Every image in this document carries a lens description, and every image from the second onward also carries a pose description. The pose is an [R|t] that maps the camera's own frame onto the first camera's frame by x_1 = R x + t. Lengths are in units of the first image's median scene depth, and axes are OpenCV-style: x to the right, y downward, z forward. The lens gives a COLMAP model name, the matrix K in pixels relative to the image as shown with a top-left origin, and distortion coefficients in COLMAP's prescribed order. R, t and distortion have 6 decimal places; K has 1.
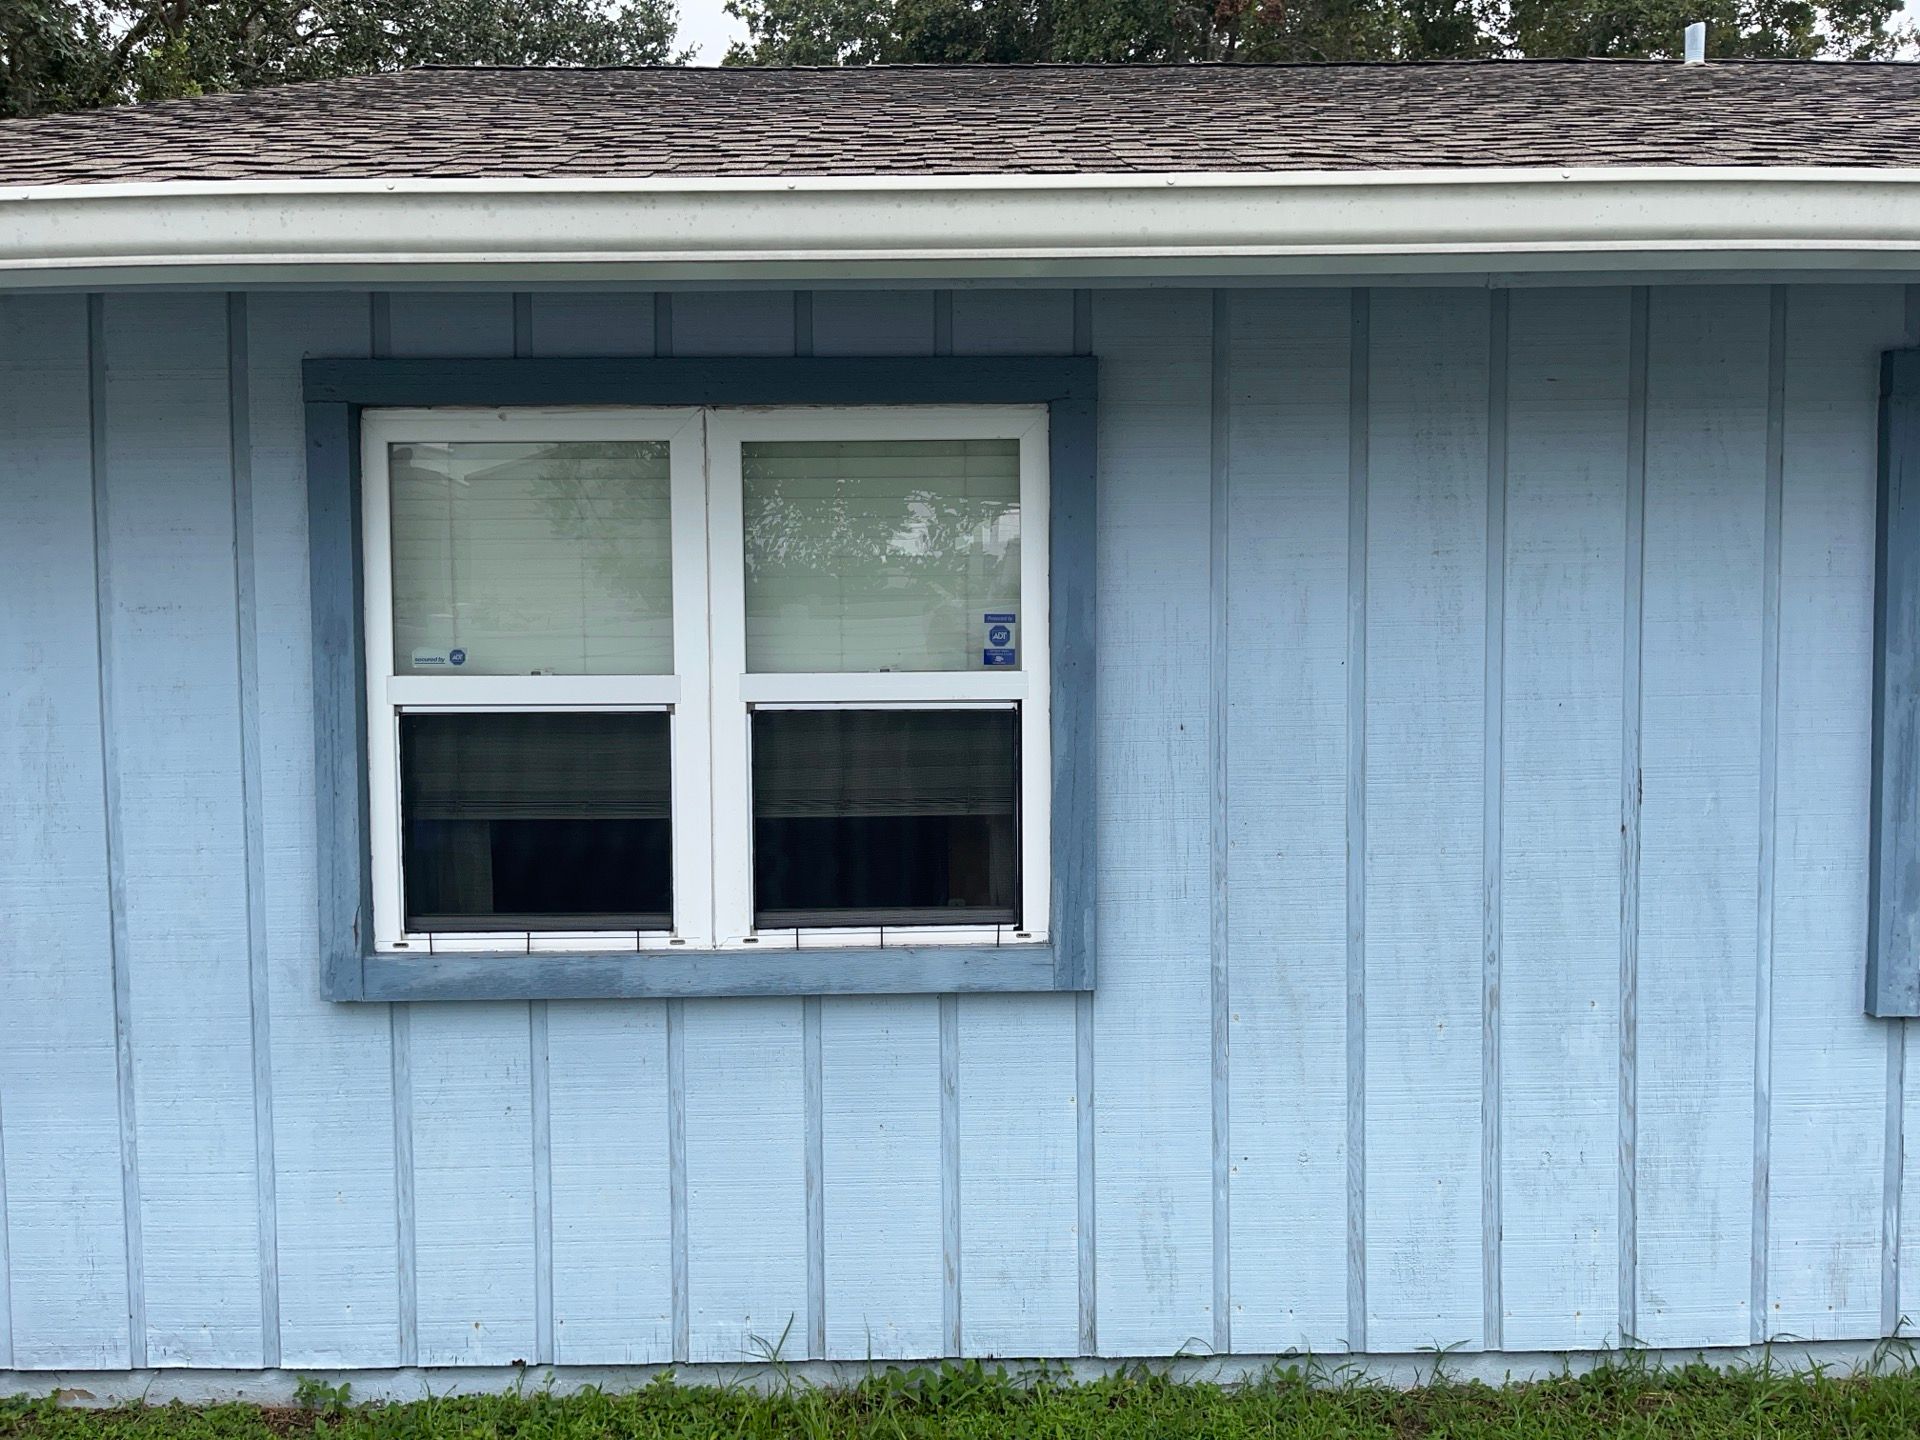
lens RADIAL K [[1360.0, 0, 969.4], [0, 1360.0, 698.9], [0, 0, 1]] dist [0.035770, -0.057220]
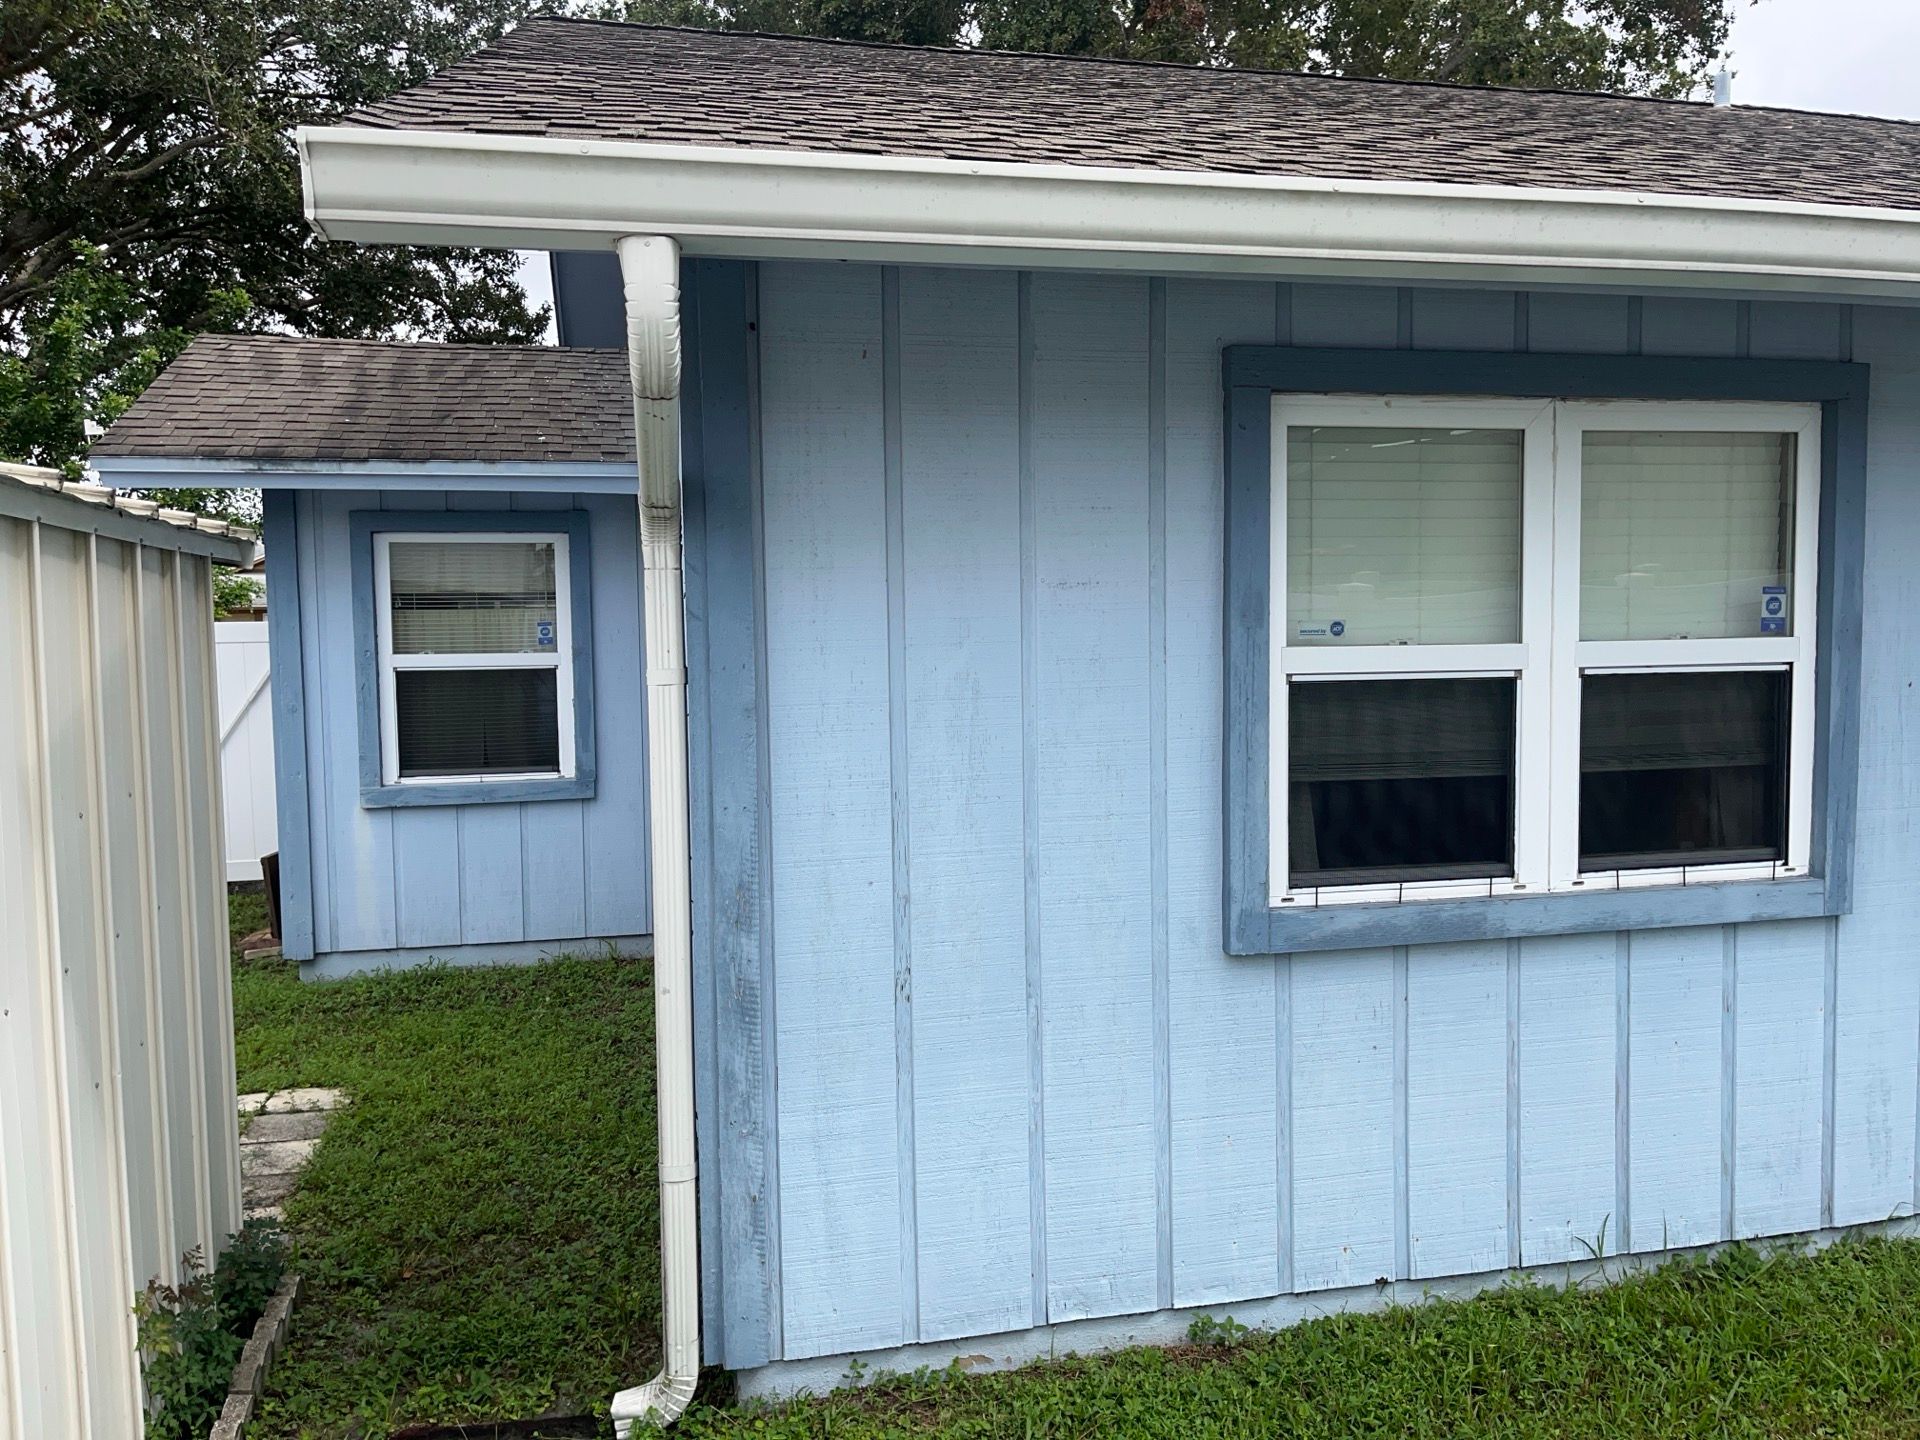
lens RADIAL K [[1360.0, 0, 1000.3], [0, 1360.0, 707.7], [0, 0, 1]] dist [0.035770, -0.057220]
pose [[0.981748, -0.017719, 0.189359, -0.829192], [0.014788, 0.999748, 0.016880, 0.009260], [-0.189610, -0.013772, 0.981763, 0.001019]]
